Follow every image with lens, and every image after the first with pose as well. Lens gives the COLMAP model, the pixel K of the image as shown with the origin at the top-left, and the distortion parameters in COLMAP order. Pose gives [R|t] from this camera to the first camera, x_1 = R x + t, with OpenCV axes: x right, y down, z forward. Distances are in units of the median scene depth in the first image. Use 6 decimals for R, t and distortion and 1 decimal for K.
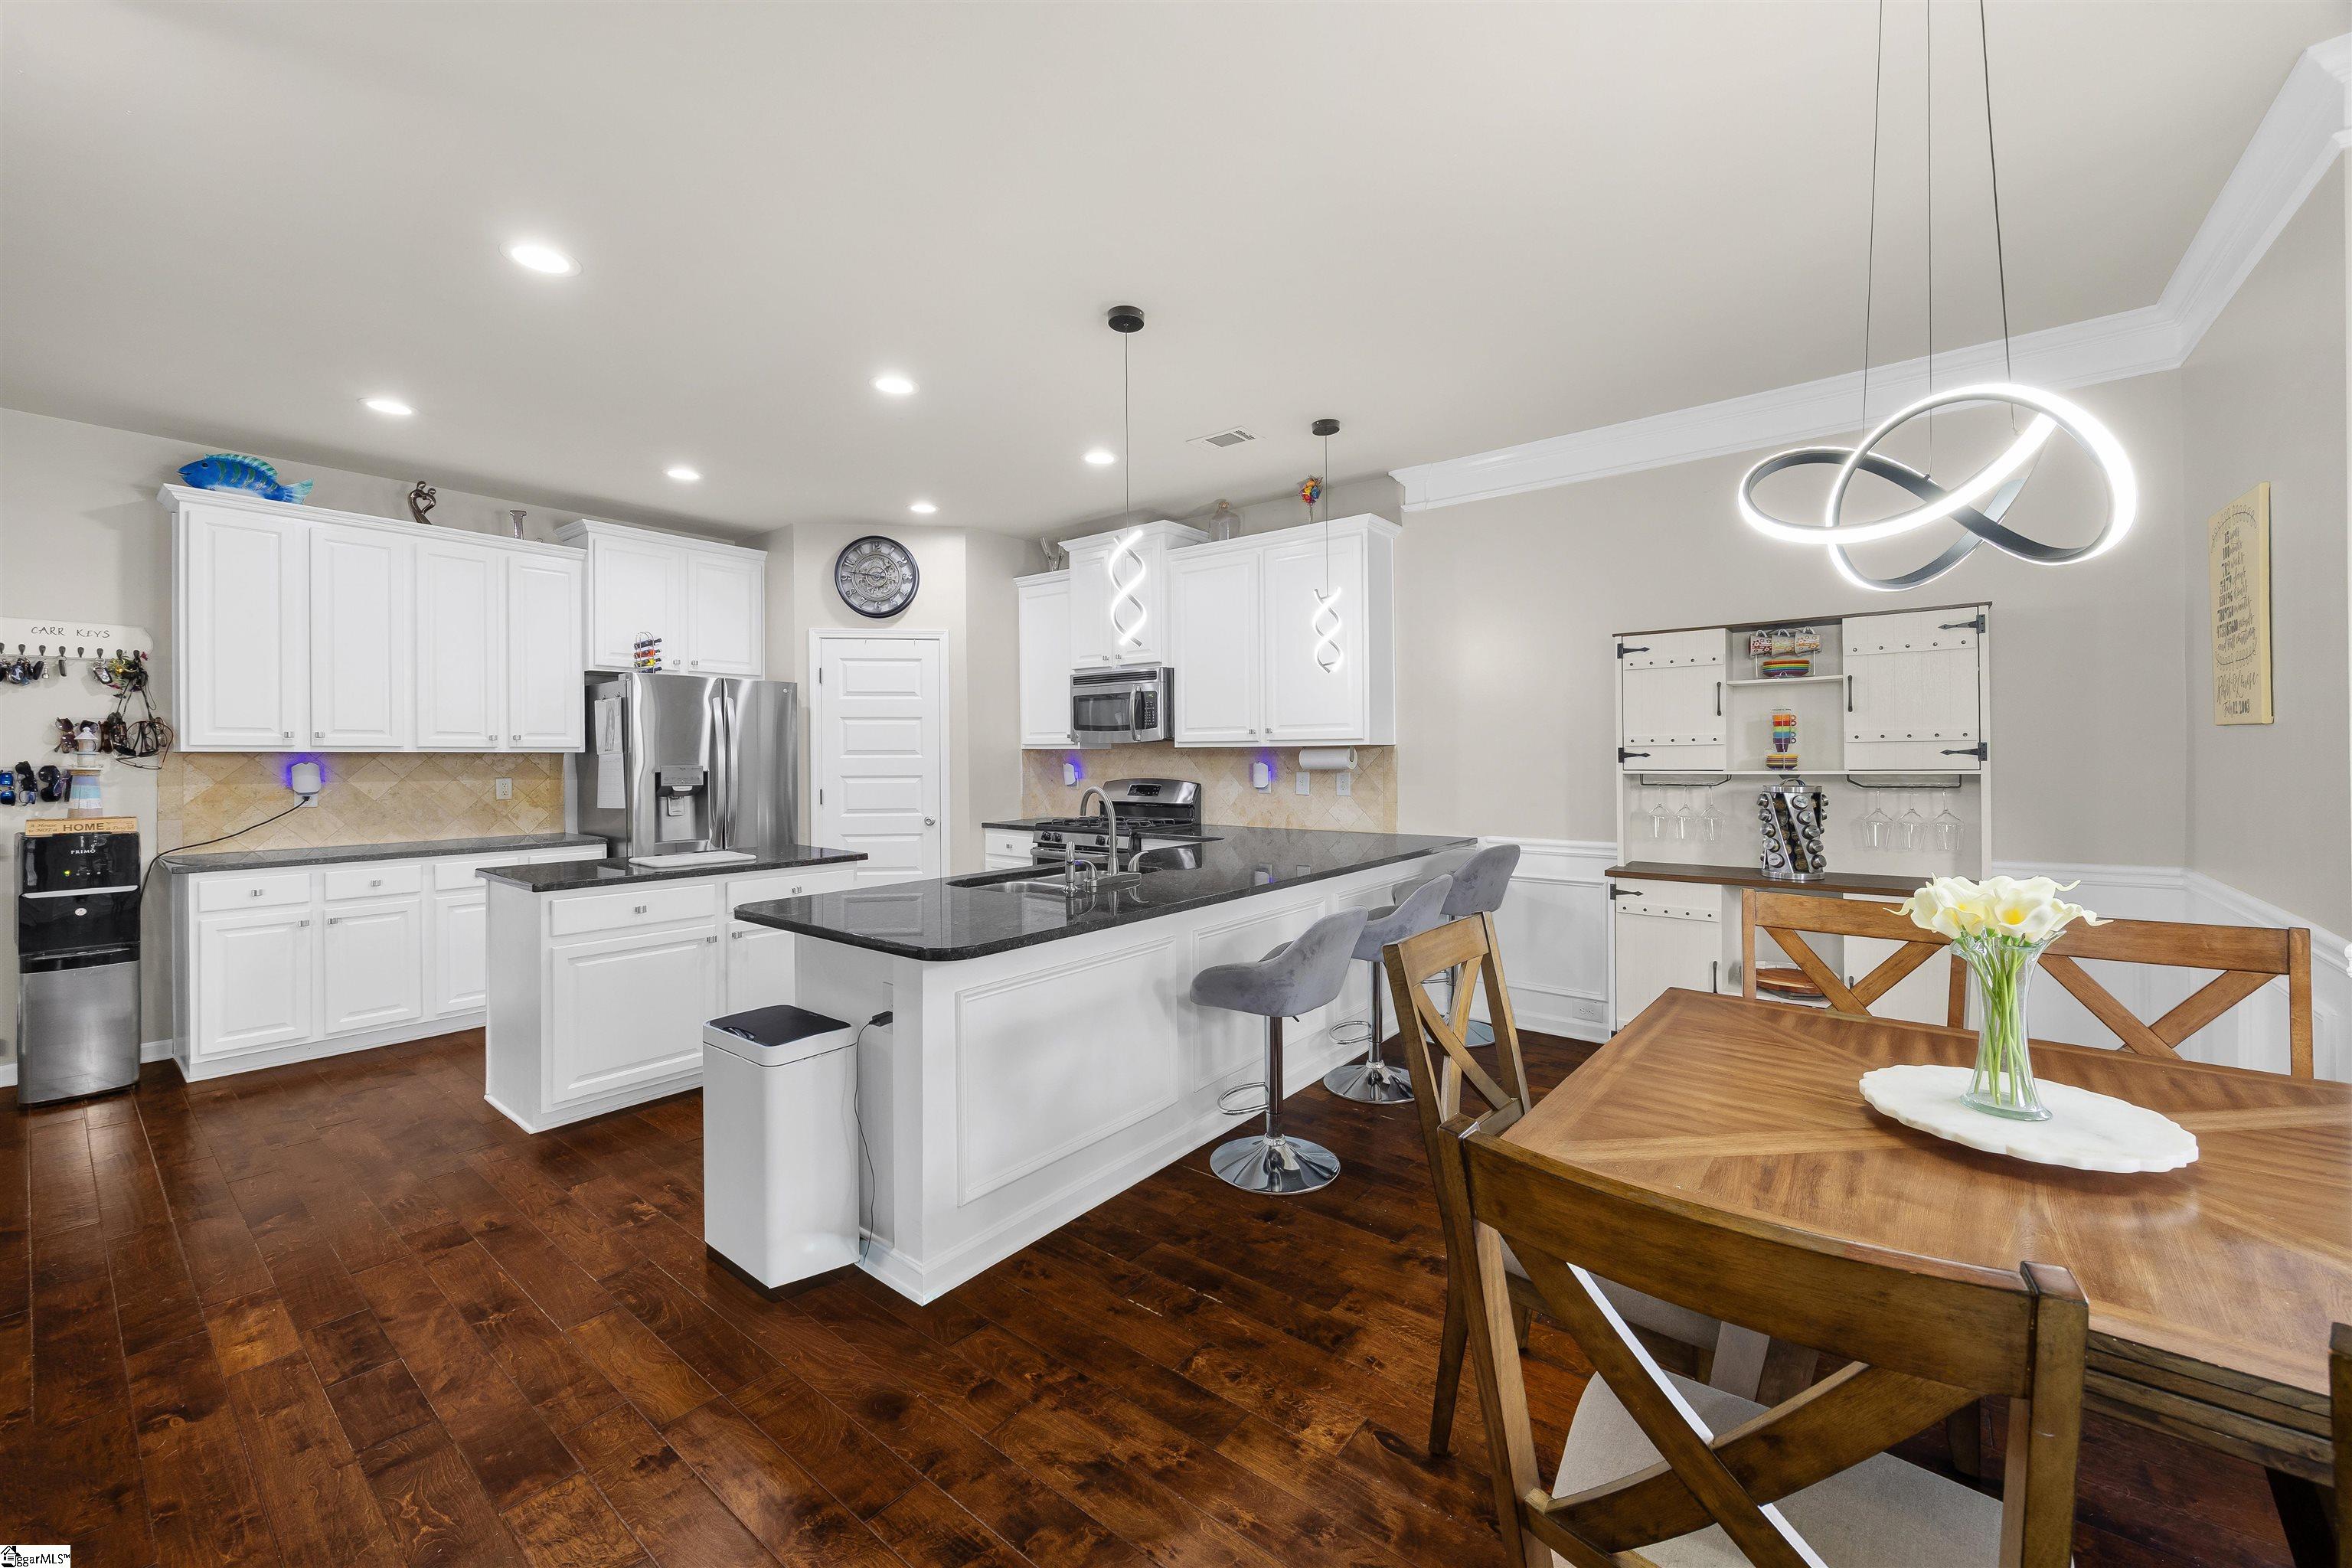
lens RADIAL K [[903.6, 0, 1183.7], [0, 903.6, 762.8], [0, 0, 1]] dist [-0.002227, -0.000131]
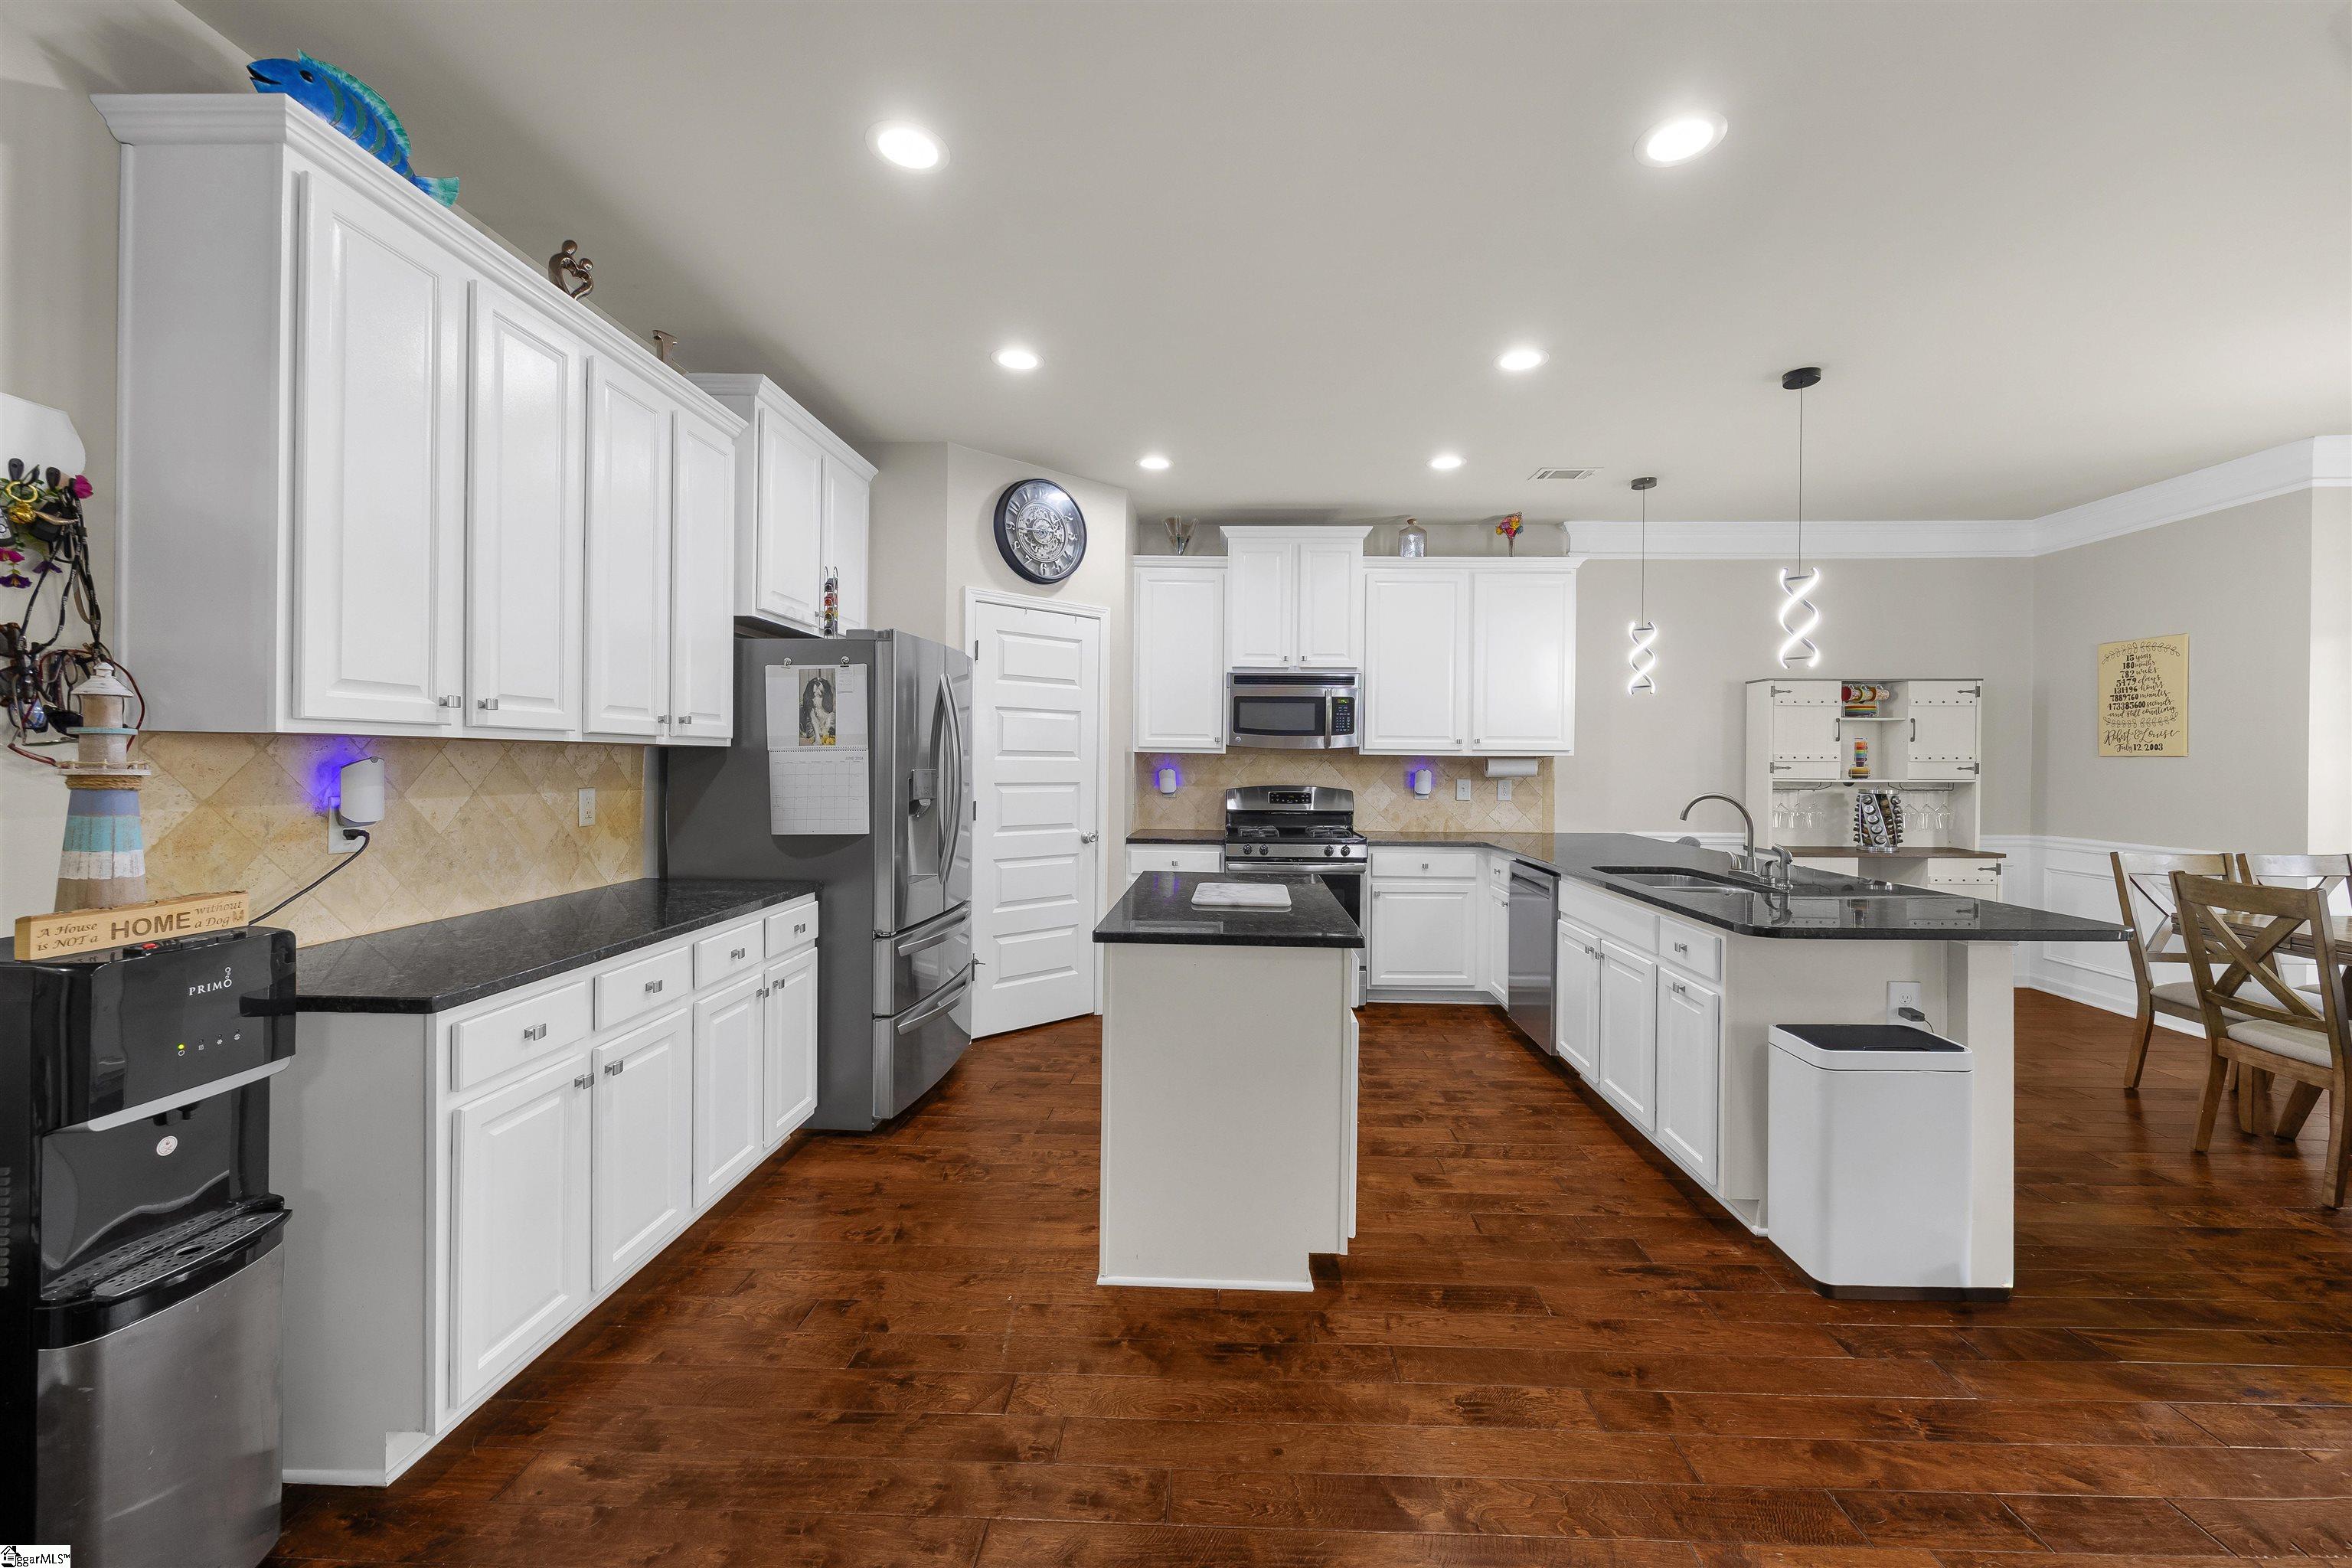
lens RADIAL K [[918.2, 0, 1199.5], [0, 918.2, 765.1], [0, 0, 1]] dist [-0.001708, 0.000322]
pose [[0.806220, 0.010186, 0.591528, -0.822174], [-0.008936, 0.999947, -0.005040, 0.001535], [-0.591548, -0.001223, 0.806269, 0.316365]]
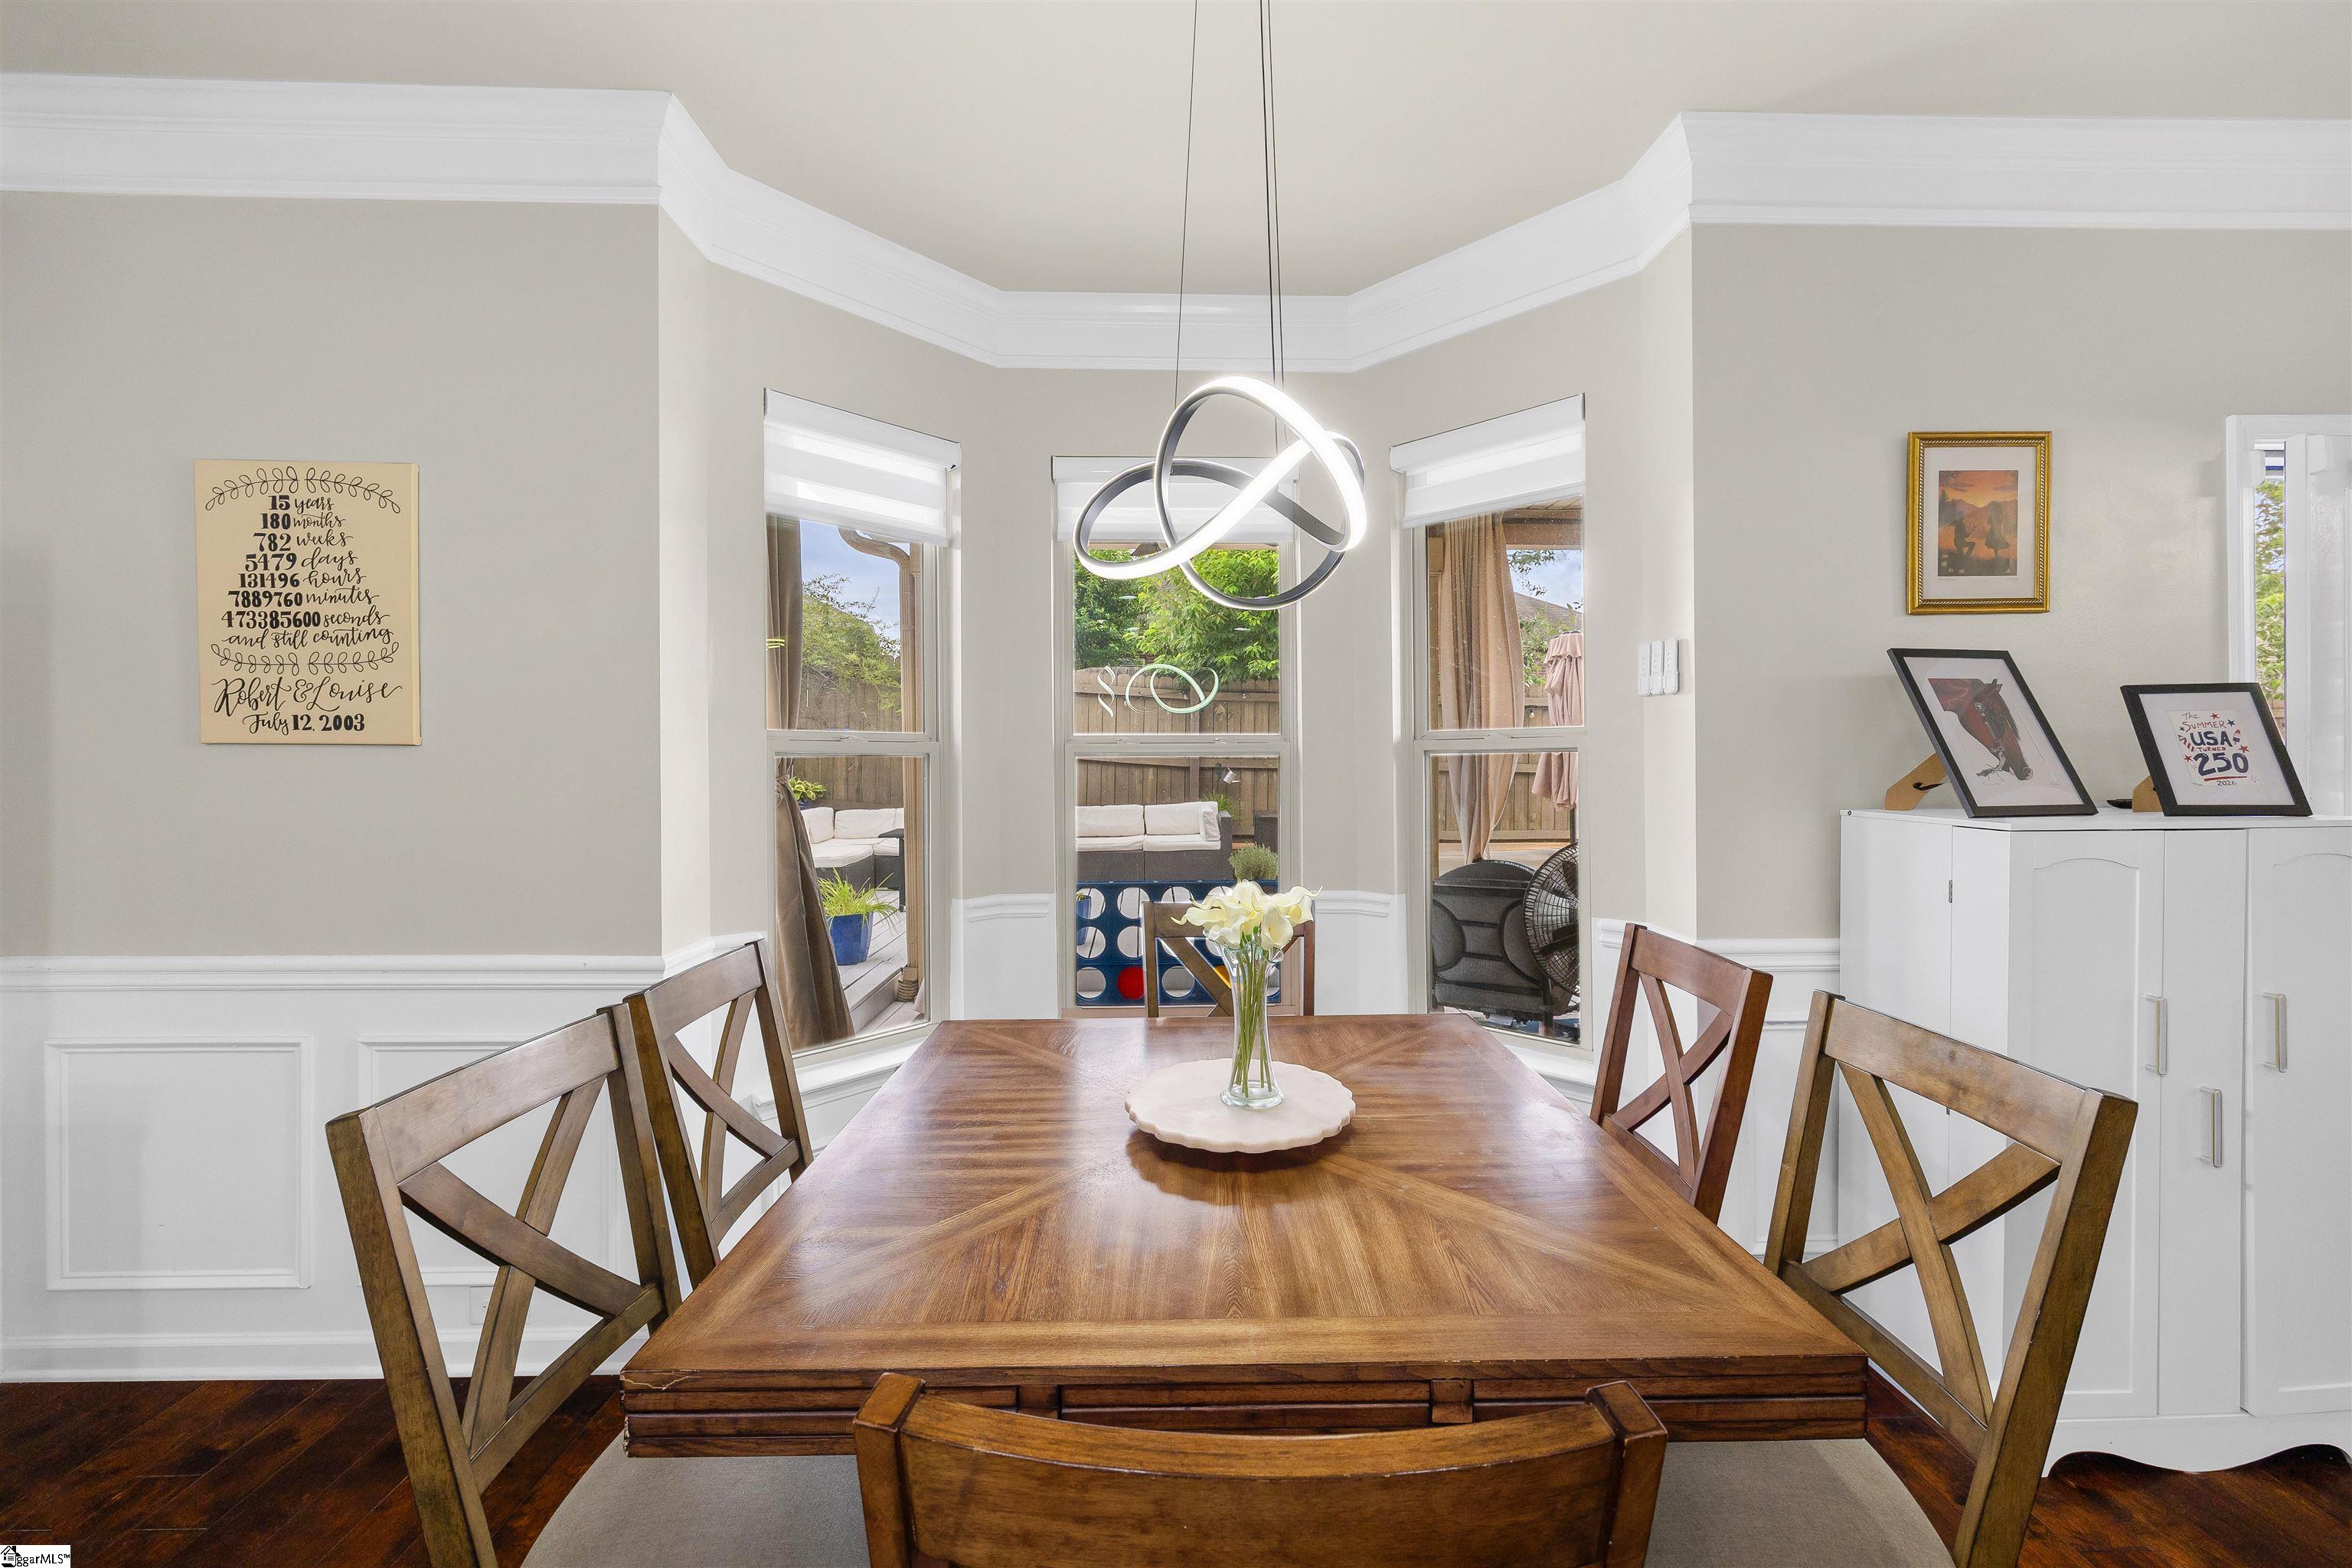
lens RADIAL K [[903.6, 0, 1183.7], [0, 903.6, 762.8], [0, 0, 1]] dist [-0.002227, -0.000131]
pose [[-0.643819, 0.008635, 0.765129, 0.032946], [0.014722, 0.999891, 0.001103, -0.008553], [-0.765036, 0.011975, -0.643876, 0.476360]]
